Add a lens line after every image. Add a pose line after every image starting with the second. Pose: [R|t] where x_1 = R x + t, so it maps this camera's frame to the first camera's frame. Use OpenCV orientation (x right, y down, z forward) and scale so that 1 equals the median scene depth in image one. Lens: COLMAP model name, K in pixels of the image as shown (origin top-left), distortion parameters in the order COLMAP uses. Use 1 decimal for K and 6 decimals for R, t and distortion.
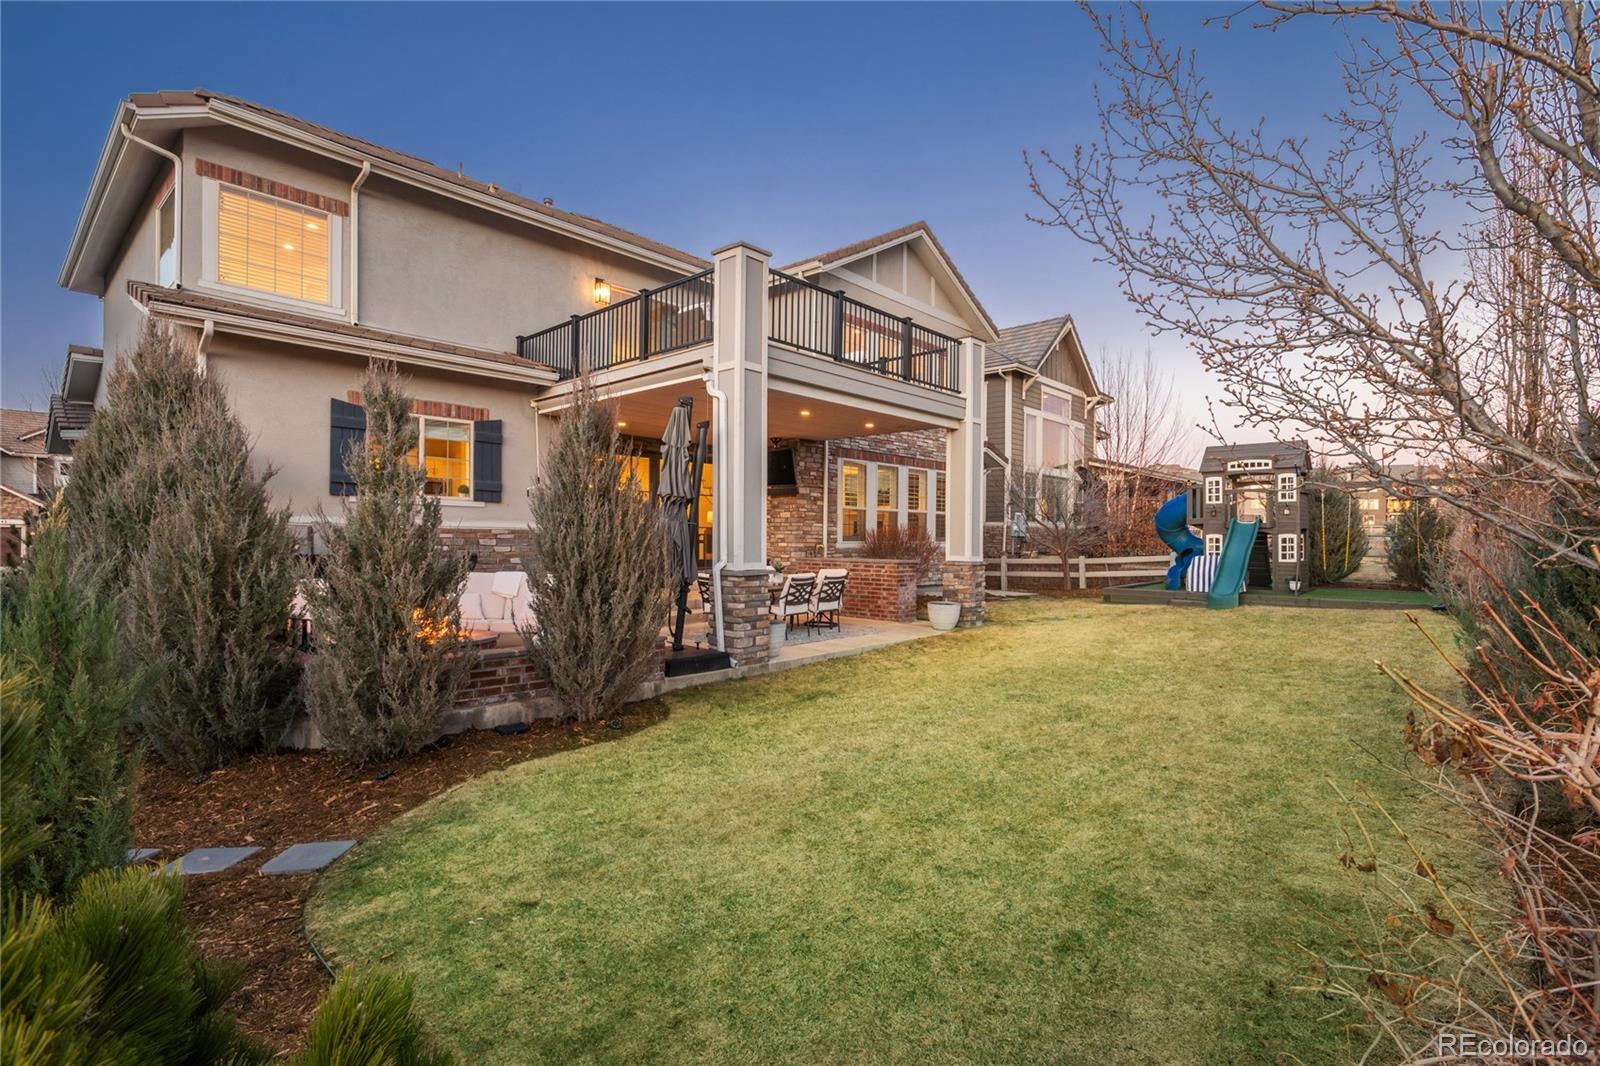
lens RADIAL K [[752.3, 0, 799.7], [0, 752.3, 538.9], [0, 0, 1]] dist [-0.001121, -0.000473]
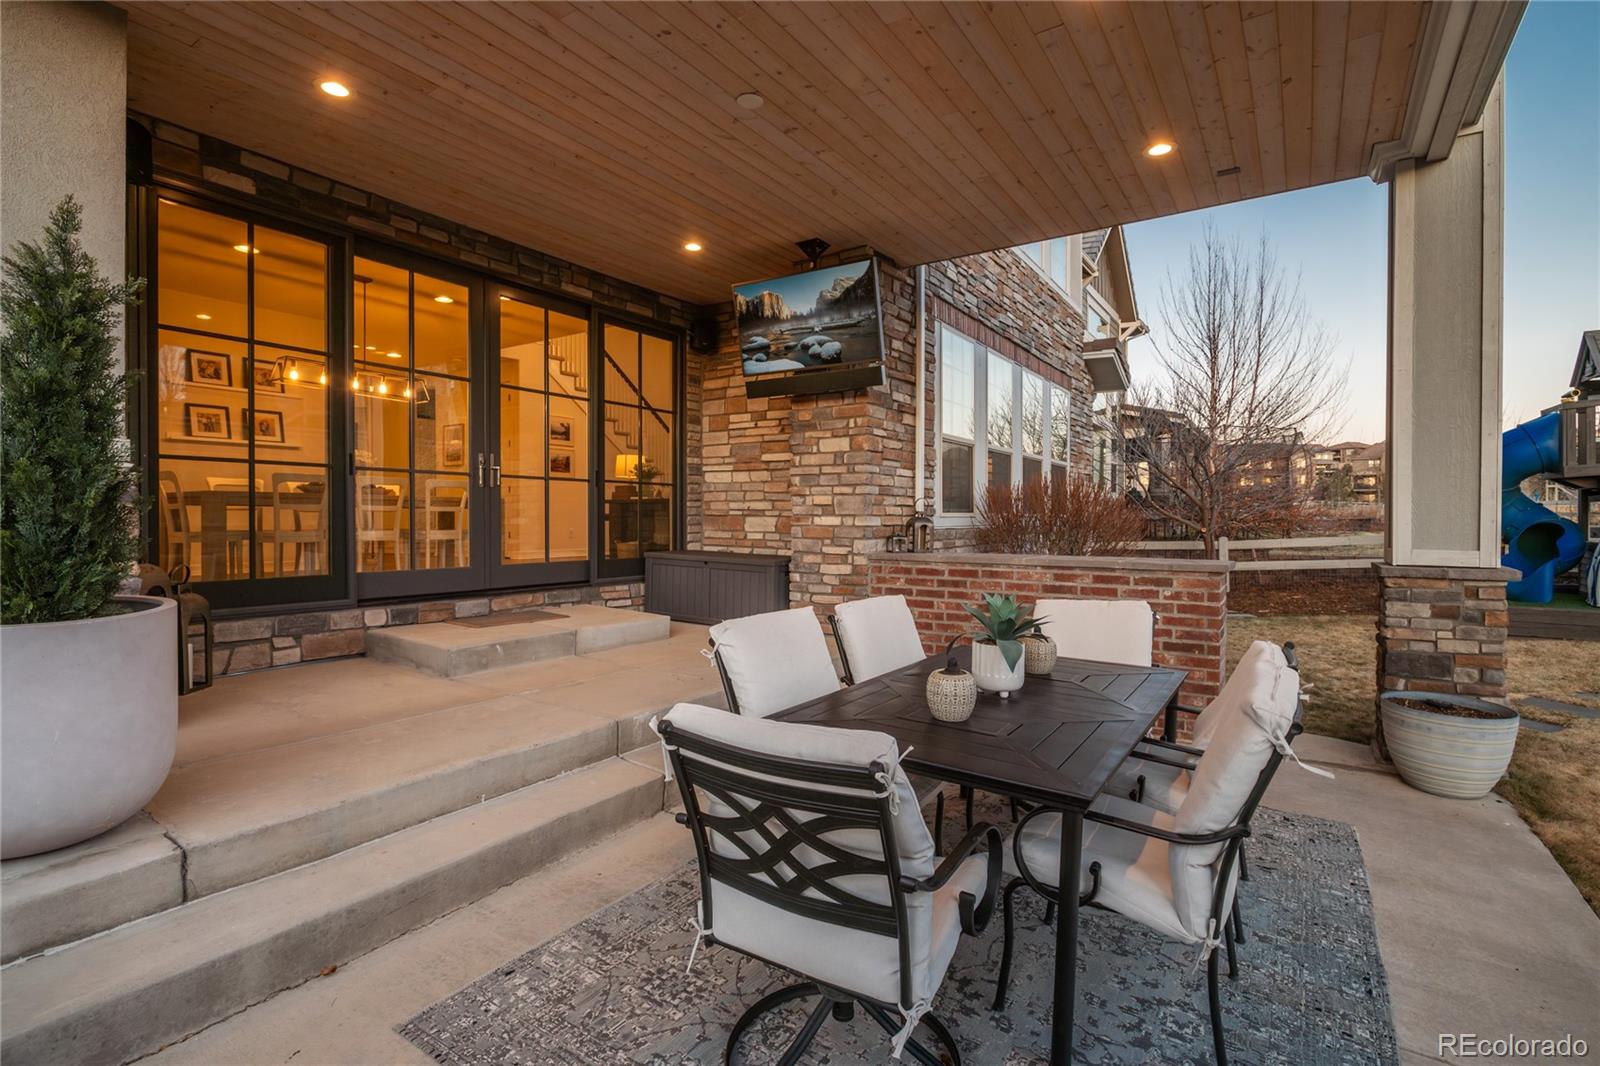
lens RADIAL K [[752.3, 0, 804.0], [0, 752.3, 525.8], [0, 0, 1]] dist [-0.001121, -0.000473]
pose [[0.987754, -0.008637, 0.155777, -0.091855], [0.007012, 0.999915, 0.010979, 0.005306], [-0.155859, -0.009753, 0.987731, 0.580021]]
